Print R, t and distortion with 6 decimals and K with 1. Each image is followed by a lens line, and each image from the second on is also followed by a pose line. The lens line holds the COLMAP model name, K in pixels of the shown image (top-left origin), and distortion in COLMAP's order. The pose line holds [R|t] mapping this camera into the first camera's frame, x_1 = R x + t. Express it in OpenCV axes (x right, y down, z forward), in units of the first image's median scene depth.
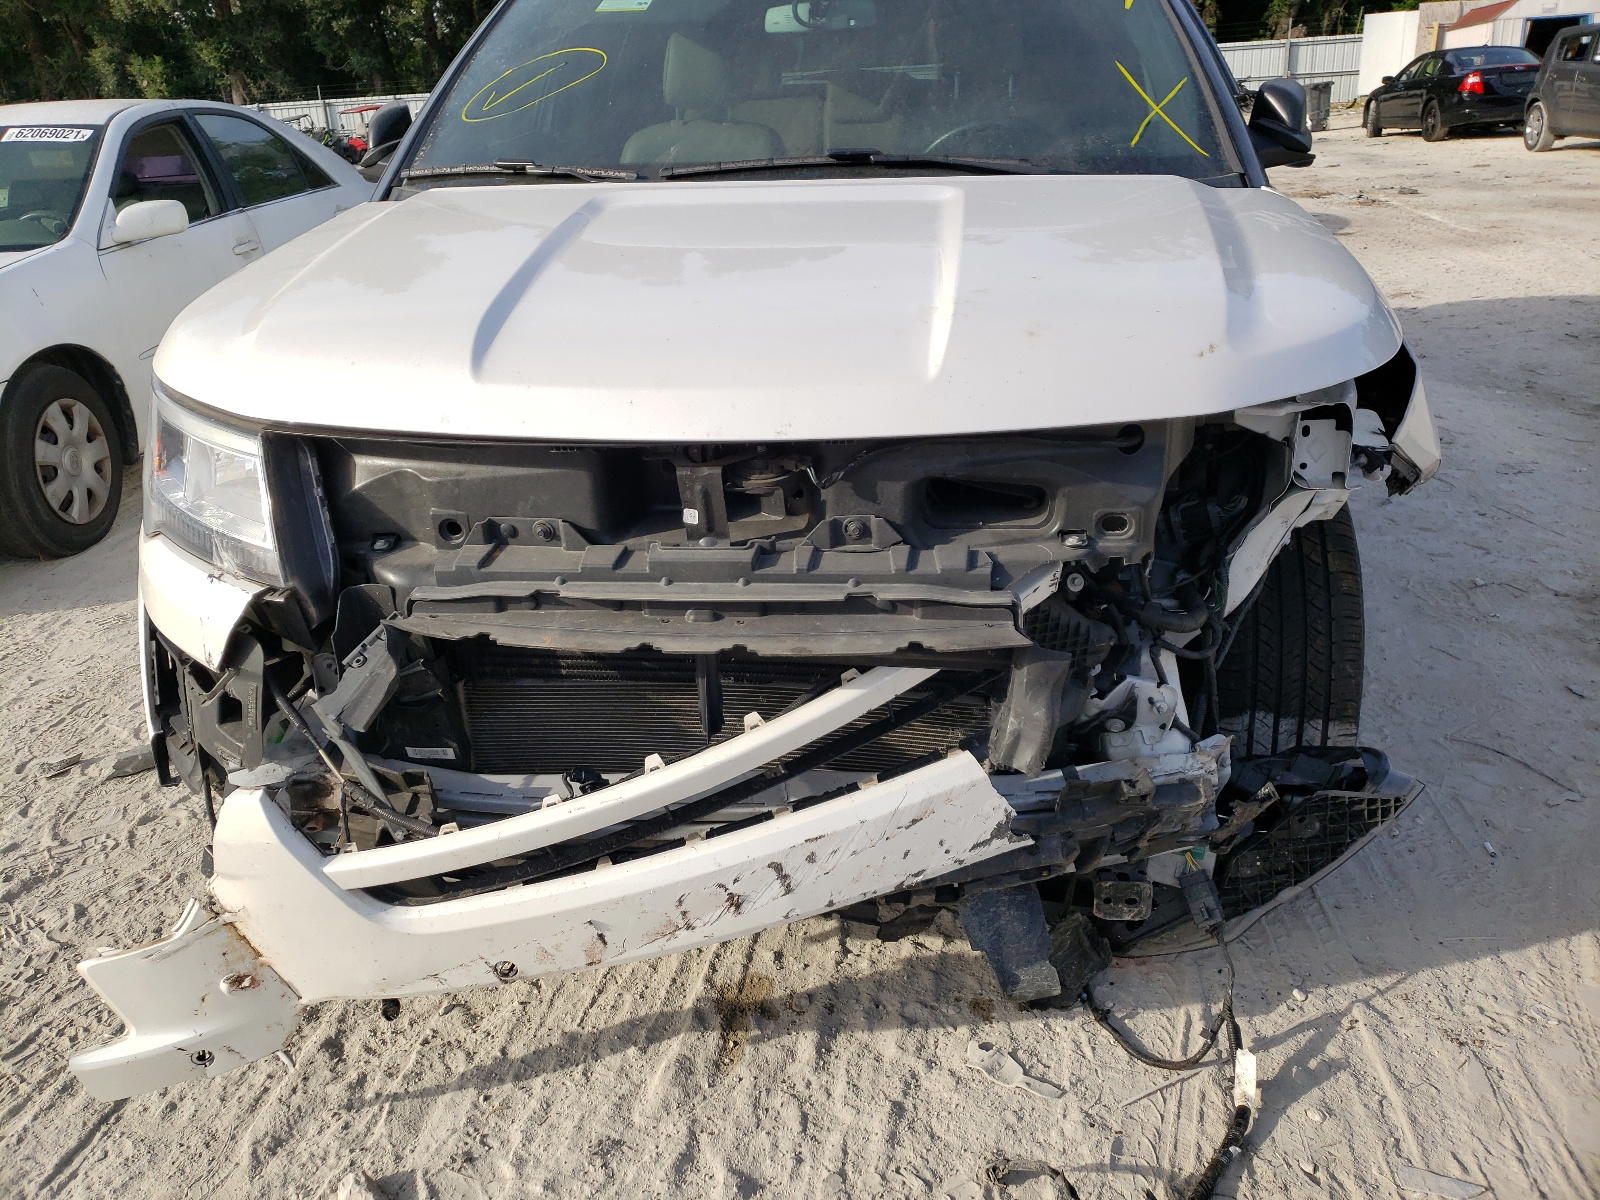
lens RADIAL K [[1334.5, 0, 796.1], [0, 1334.5, 525.5], [0, 0, 1]] dist [0.093986, -0.129718]
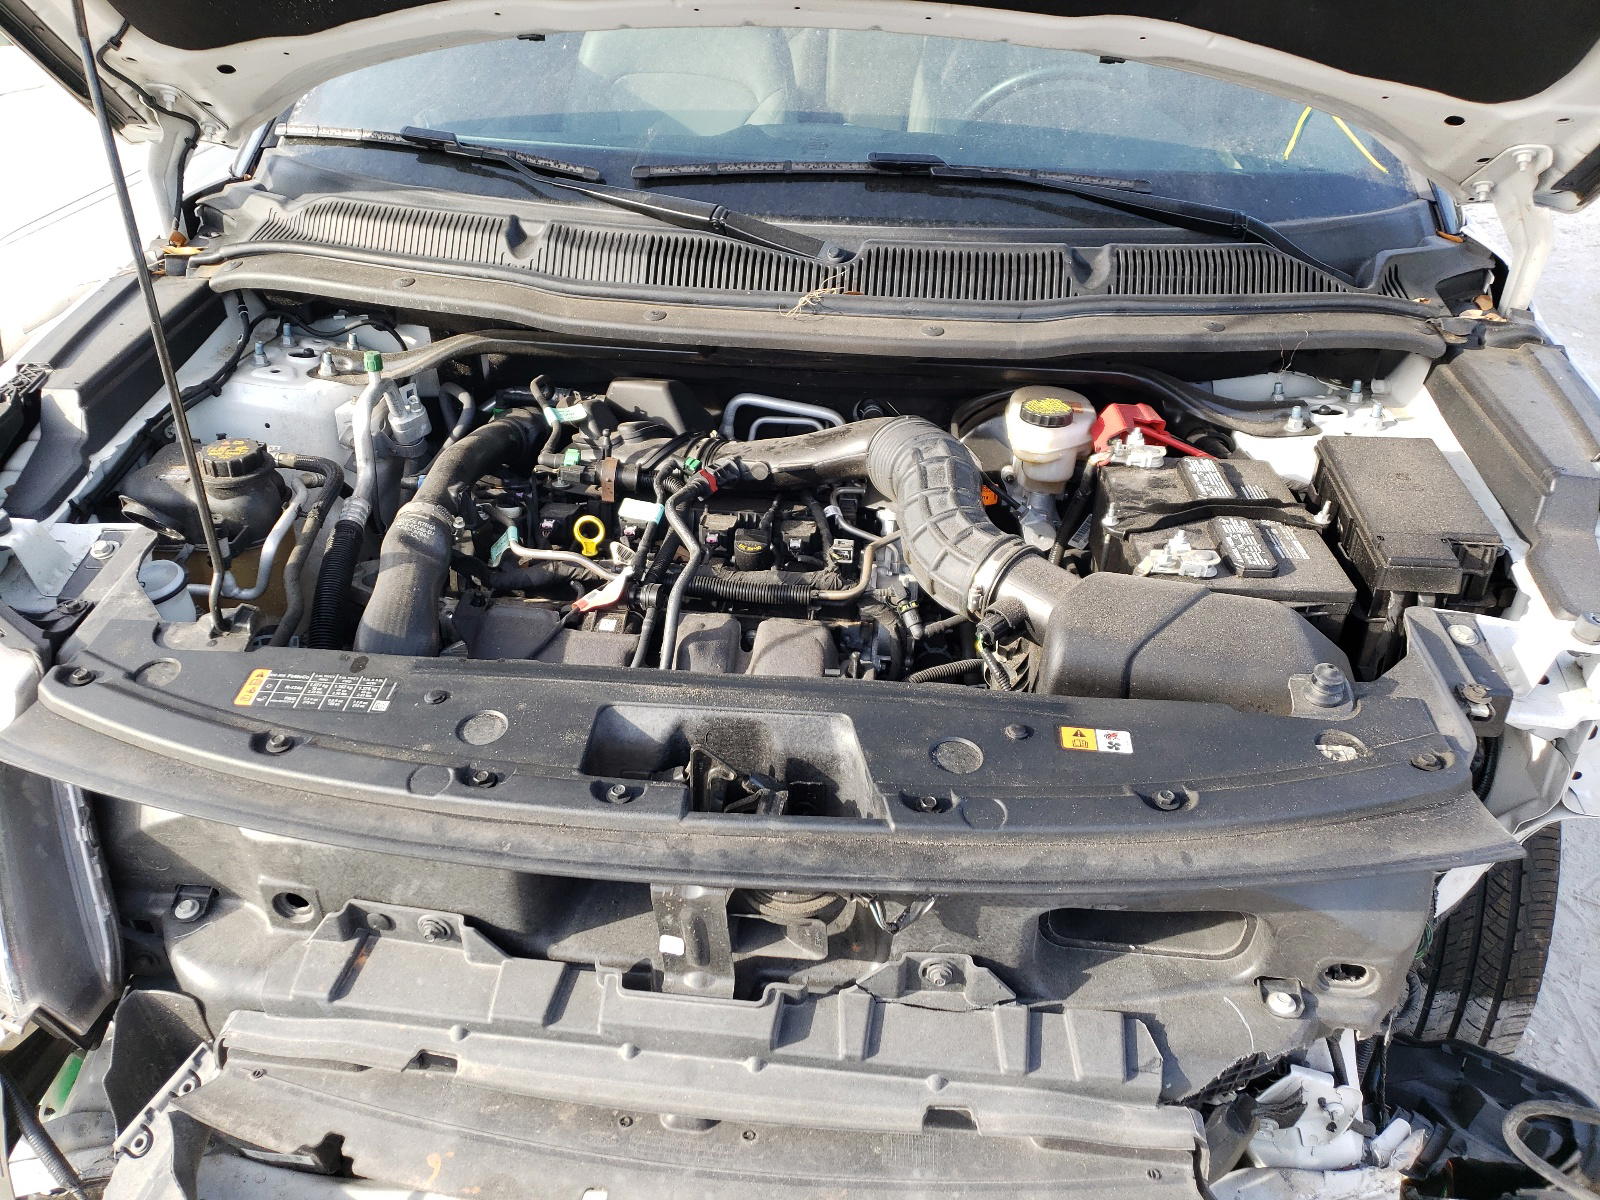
lens RADIAL K [[1355.6, 0, 766.1], [0, 1355.6, 517.4], [0, 0, 1]] dist [-0.006562, 0.000474]
pose [[0.998893, 0.042788, 0.019557, -0.054637], [-0.045193, 0.988223, 0.146192, -0.282932], [-0.013071, -0.146914, 0.989063, 0.396821]]
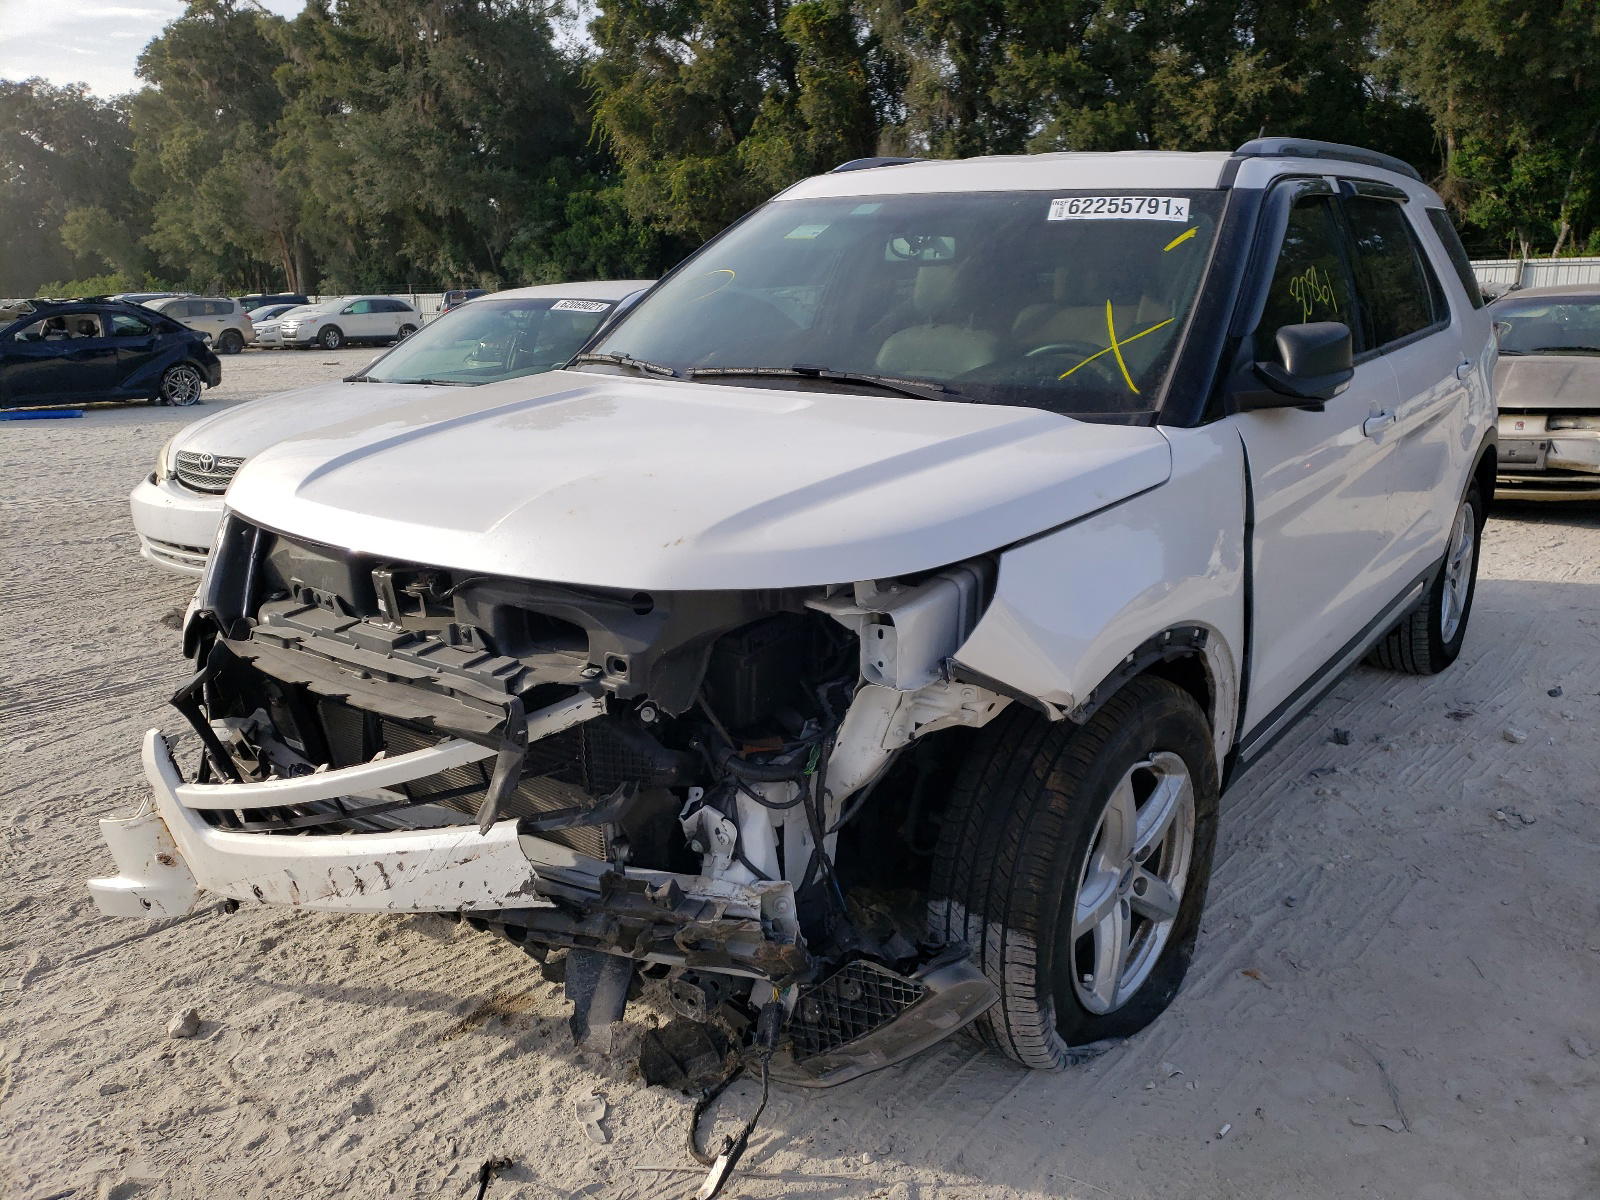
lens RADIAL K [[1334.5, 0, 796.1], [0, 1334.5, 525.5], [0, 0, 1]] dist [0.093986, -0.129718]
pose [[0.852989, 0.138937, -0.503096, 0.981934], [-0.198131, 0.977961, -0.065849, -0.080941], [0.482860, 0.155848, 0.861718, -0.048859]]
